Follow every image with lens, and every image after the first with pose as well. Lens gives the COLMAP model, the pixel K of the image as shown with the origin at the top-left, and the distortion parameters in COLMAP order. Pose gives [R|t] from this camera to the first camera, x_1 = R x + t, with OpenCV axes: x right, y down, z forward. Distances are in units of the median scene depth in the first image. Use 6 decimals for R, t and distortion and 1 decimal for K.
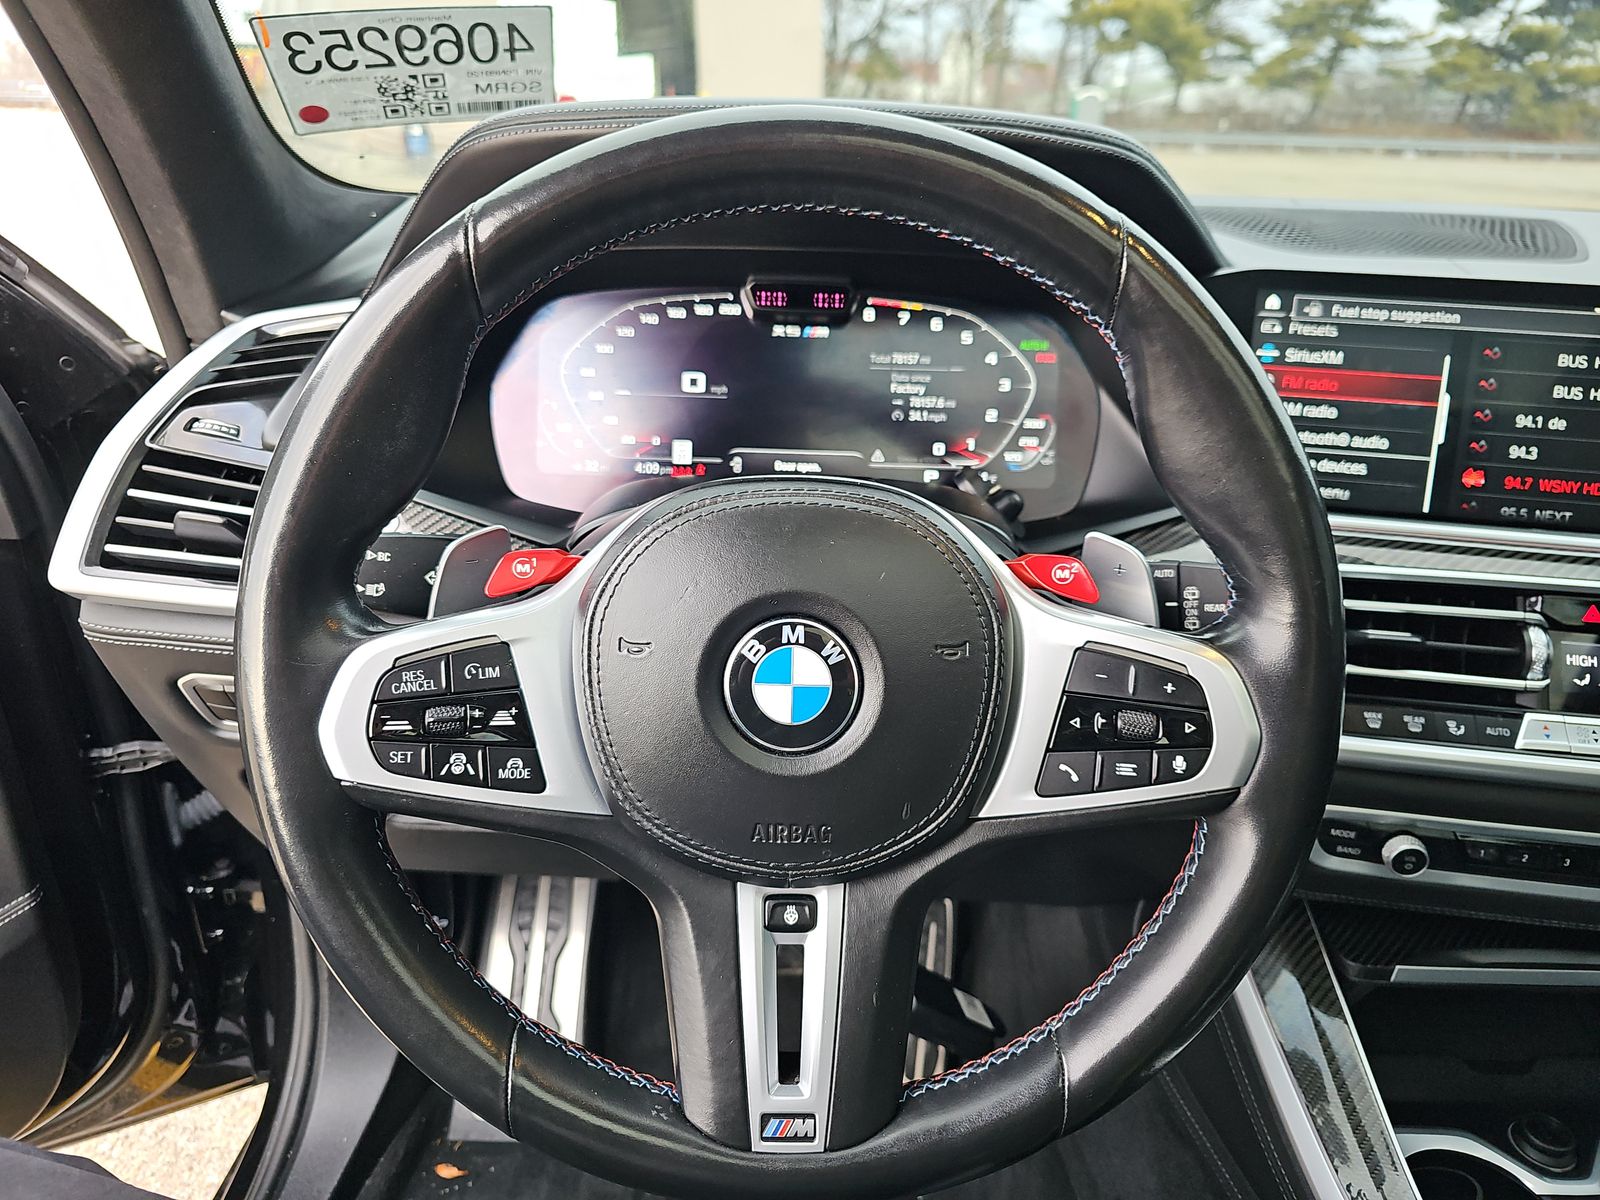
lens RADIAL K [[1074.7, 0, 800.0], [0, 1074.7, 600.0], [0, 0, 1]] dist [-0.003465, -0.003688]
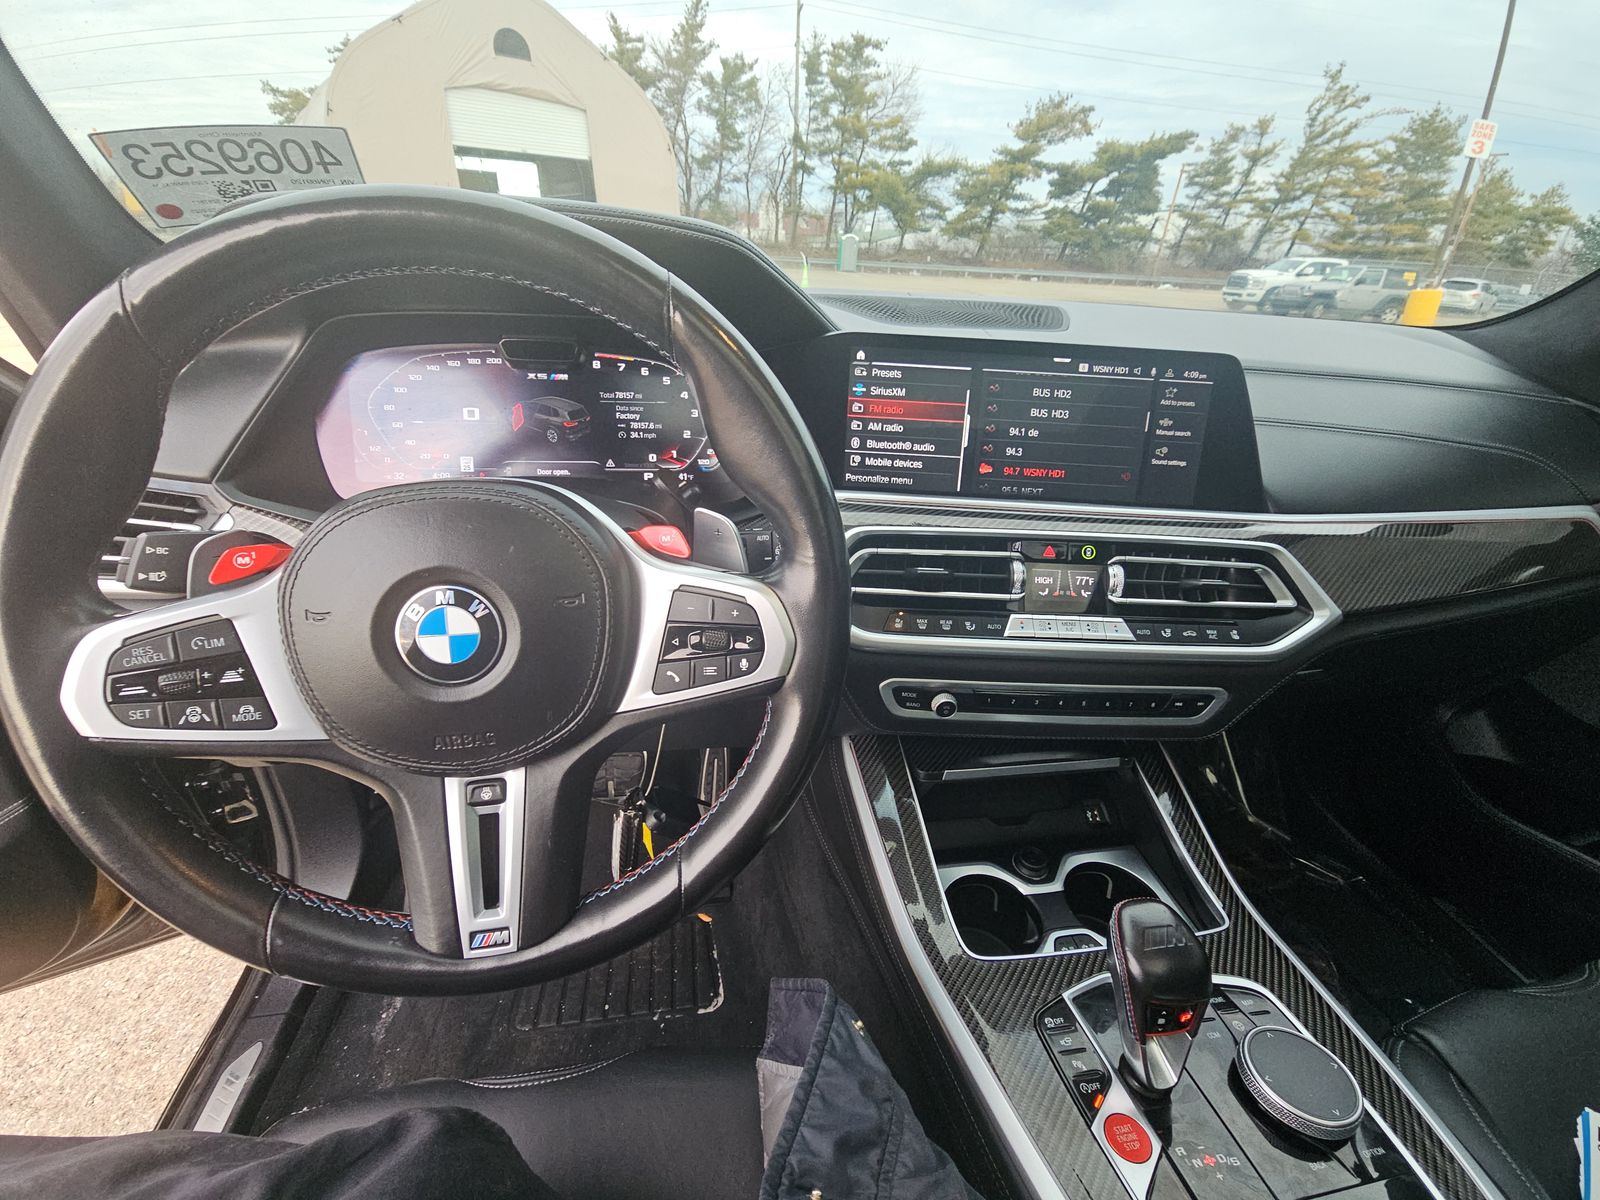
lens RADIAL K [[638.9, 0, 793.6], [0, 638.9, 609.9], [0, 0, 1]] dist [0.021527, -0.019211]
pose [[0.987304, -0.056531, 0.148444, 0.179846], [0.043208, 0.994868, 0.091493, -0.003828], [-0.152854, -0.083918, 0.984679, 0.081392]]
